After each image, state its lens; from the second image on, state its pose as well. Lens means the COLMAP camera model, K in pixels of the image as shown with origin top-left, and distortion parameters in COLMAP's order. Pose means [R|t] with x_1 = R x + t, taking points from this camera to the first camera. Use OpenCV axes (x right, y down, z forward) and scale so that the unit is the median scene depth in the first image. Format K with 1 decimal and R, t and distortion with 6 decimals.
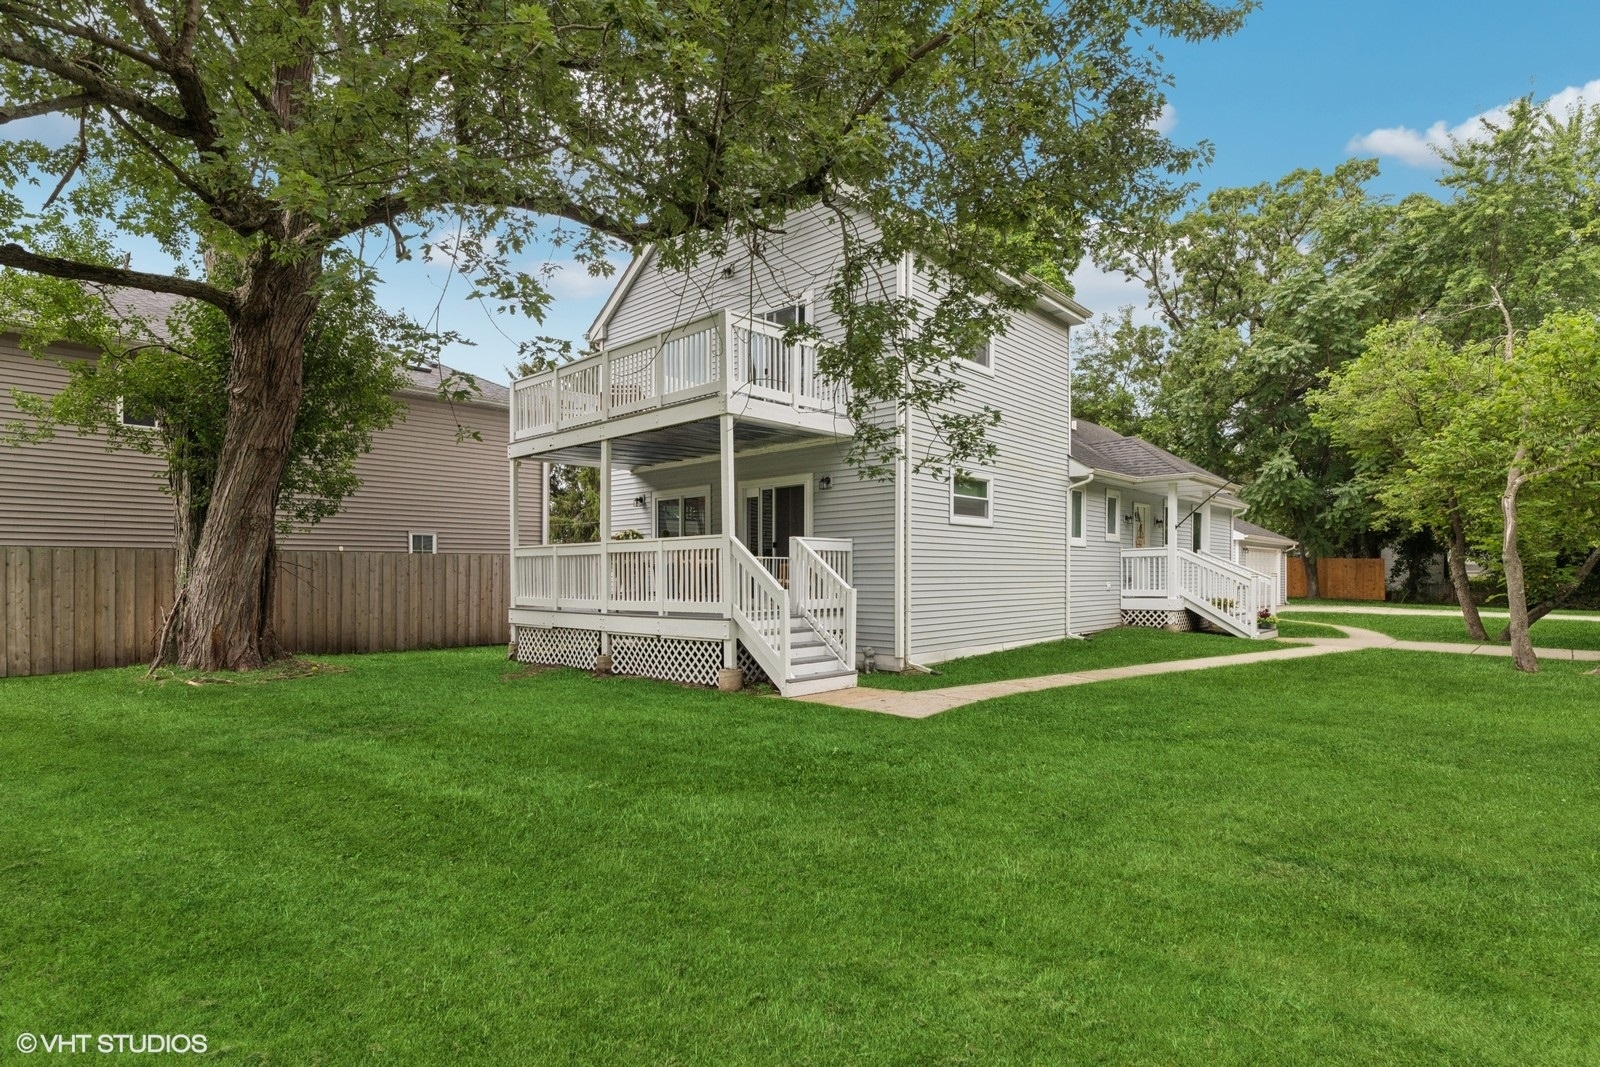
lens RADIAL K [[789.4, 0, 802.4], [0, 789.4, 543.6], [0, 0, 1]] dist [0.000984, -0.000469]
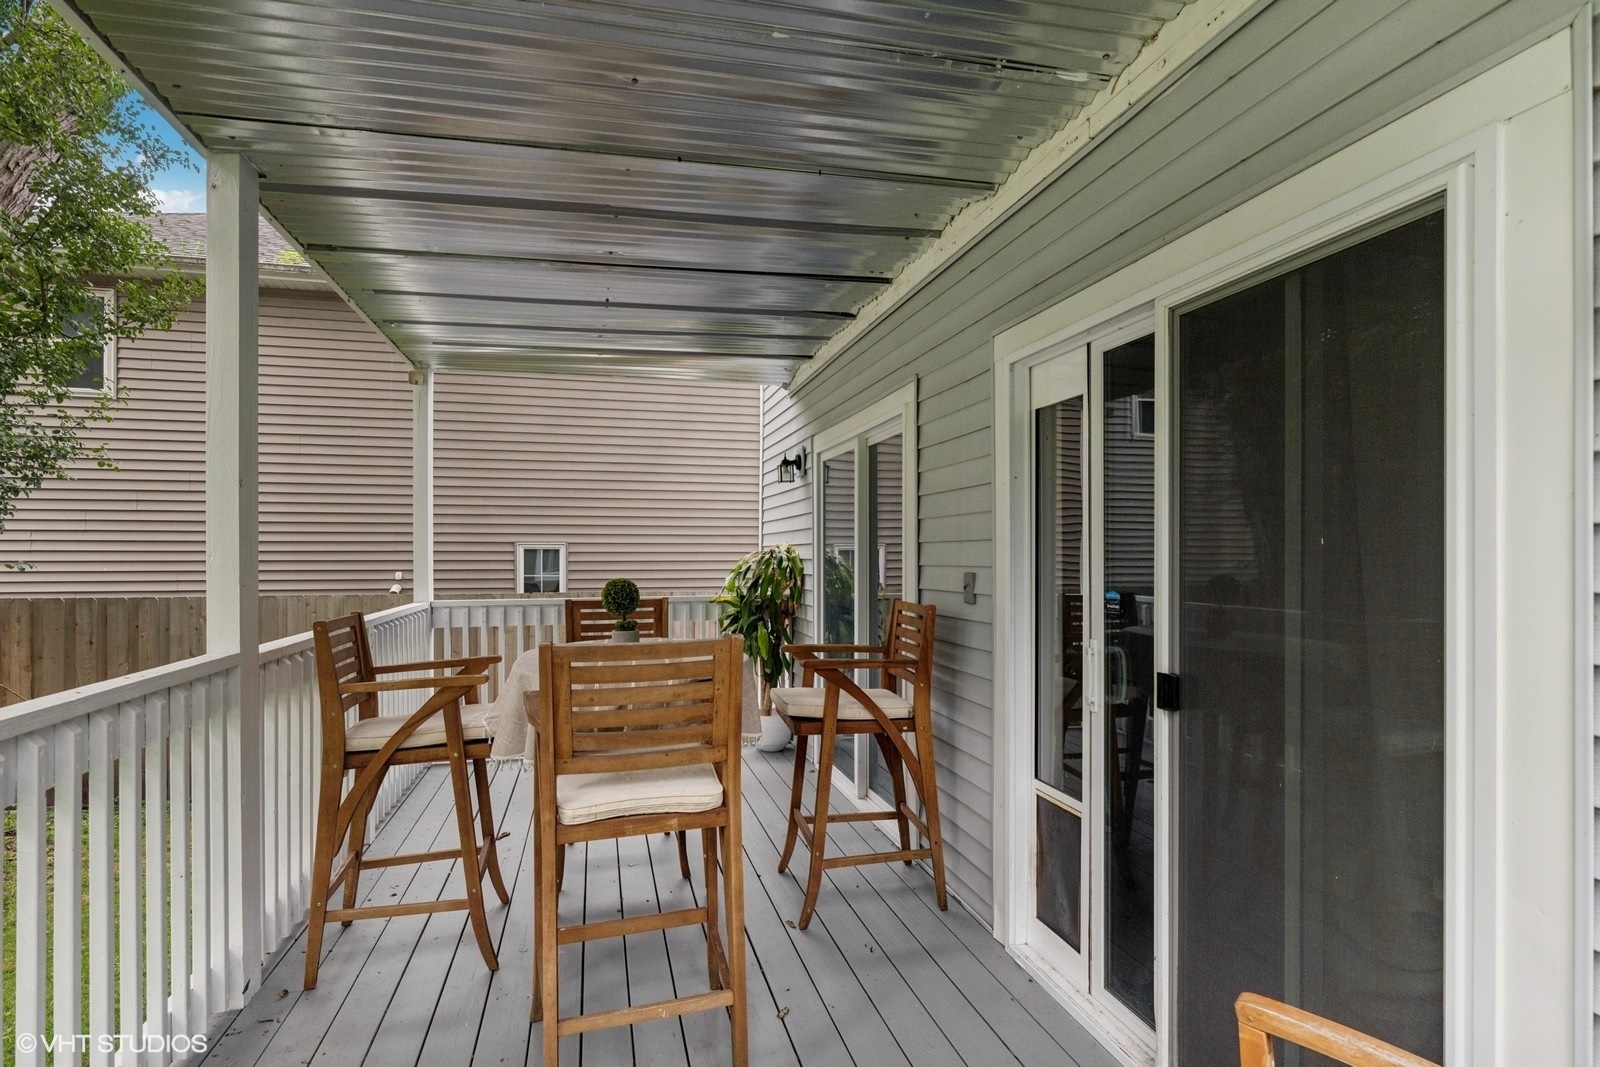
lens RADIAL K [[789.4, 0, 792.2], [0, 789.4, 541.7], [0, 0, 1]] dist [0.000984, -0.000469]
pose [[0.838293, 0.001358, -0.545218, -0.012798], [0.008084, 0.999856, 0.014920, -0.029355], [0.545160, -0.016915, 0.838161, 0.789345]]
